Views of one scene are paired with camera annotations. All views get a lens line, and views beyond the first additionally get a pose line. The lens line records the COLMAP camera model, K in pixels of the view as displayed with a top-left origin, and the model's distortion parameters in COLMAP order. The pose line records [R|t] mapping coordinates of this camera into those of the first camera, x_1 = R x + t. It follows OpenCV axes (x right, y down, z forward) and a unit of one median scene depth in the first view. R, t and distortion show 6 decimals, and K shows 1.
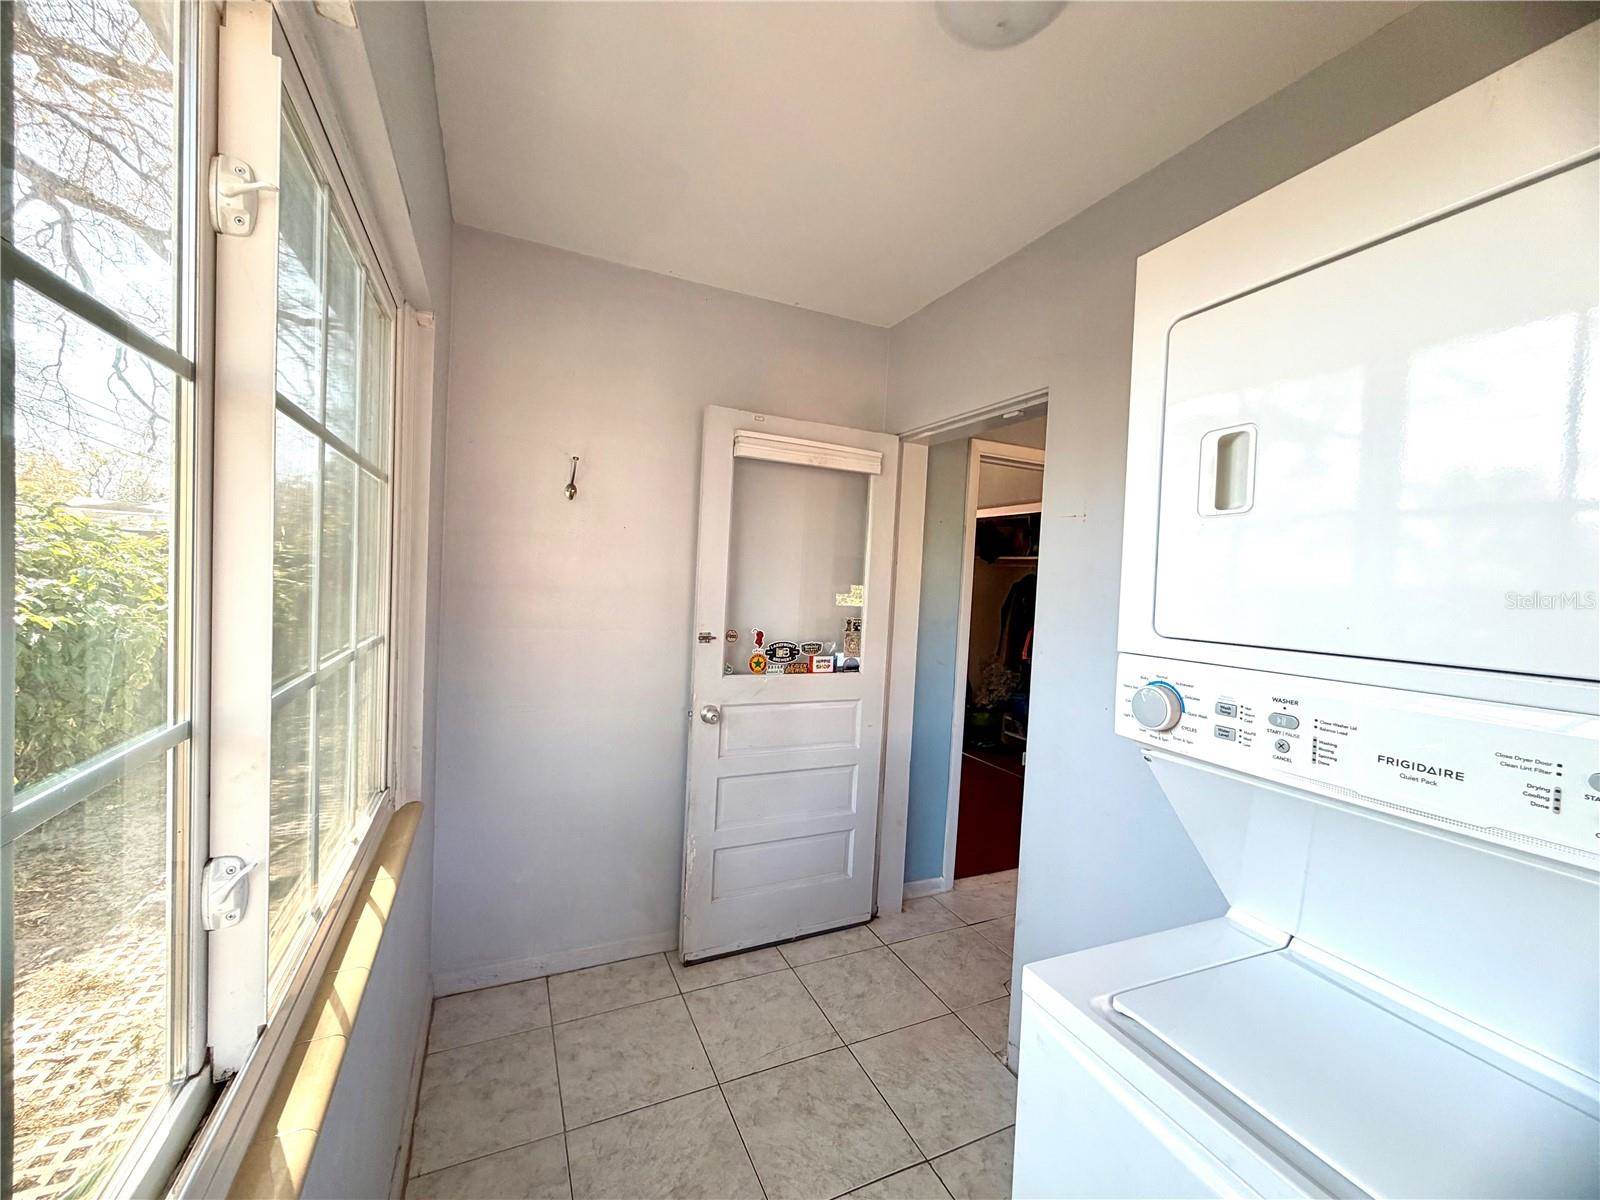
lens RADIAL K [[639.0, 0, 799.5], [0, 639.0, 598.2], [0, 0, 1]] dist [0.001334, 0.000742]
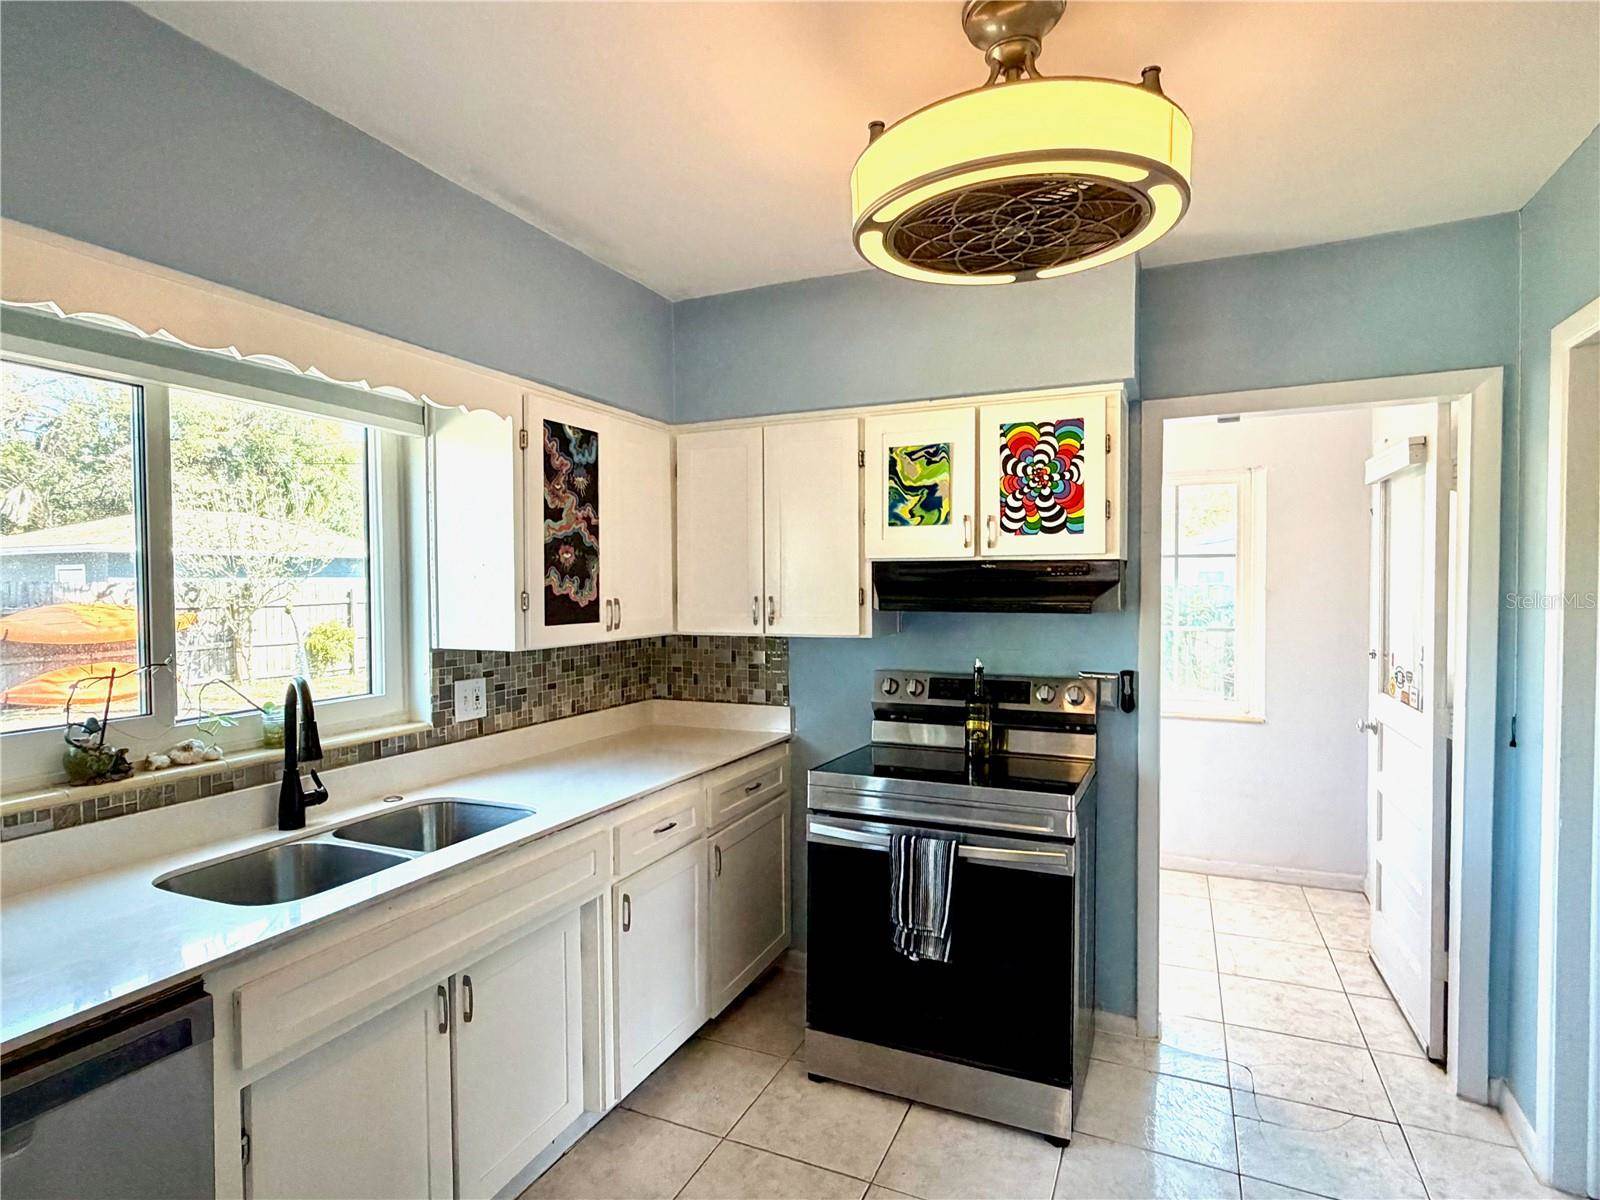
lens RADIAL K [[847.4, 0, 799.8], [0, 847.4, 605.1], [0, 0, 1]] dist [0.001703, 0.002956]
pose [[-0.754292, -0.029570, -0.655873, 1.710693], [-0.054118, 0.998386, 0.017227, 0.007958], [0.654305, 0.048488, -0.754675, 1.612644]]
